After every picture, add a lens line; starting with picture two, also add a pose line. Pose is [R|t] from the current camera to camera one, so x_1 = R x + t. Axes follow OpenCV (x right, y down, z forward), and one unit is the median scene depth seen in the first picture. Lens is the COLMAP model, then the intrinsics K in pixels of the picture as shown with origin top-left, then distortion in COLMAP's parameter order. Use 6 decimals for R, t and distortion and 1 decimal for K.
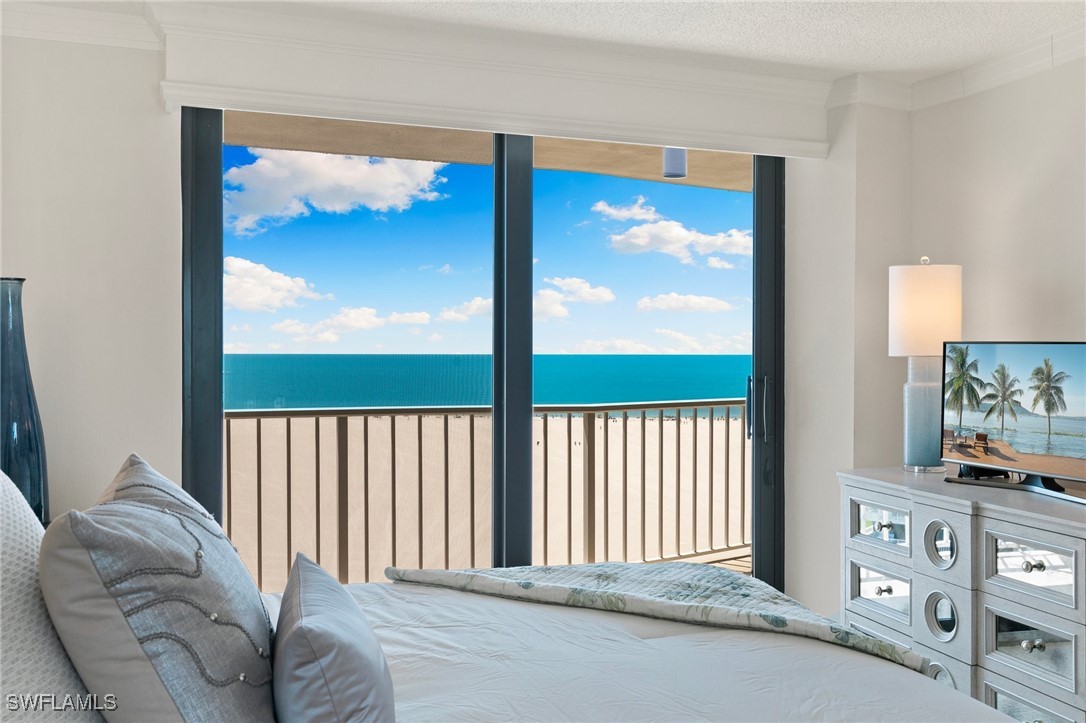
lens RADIAL K [[1049.4, 0, 531.4], [0, 1049.4, 378.3], [0, 0, 1]] dist [-0.003536, 0.000000]
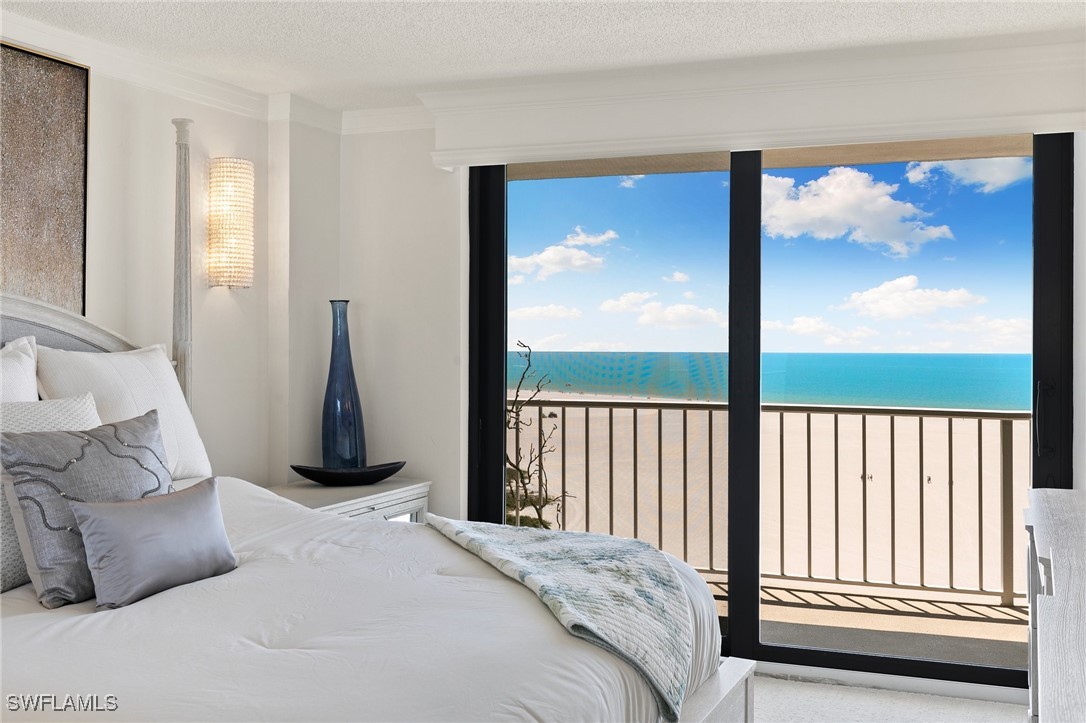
lens RADIAL K [[1049.4, 0, 538.2], [0, 1049.4, 355.3], [0, 0, 1]] dist [-0.003536, 0.000000]
pose [[0.743172, 0.008568, -0.669045, 0.554186], [-0.022276, 0.999681, -0.011941, -0.004179], [0.668729, 0.023778, 0.743126, 0.067340]]
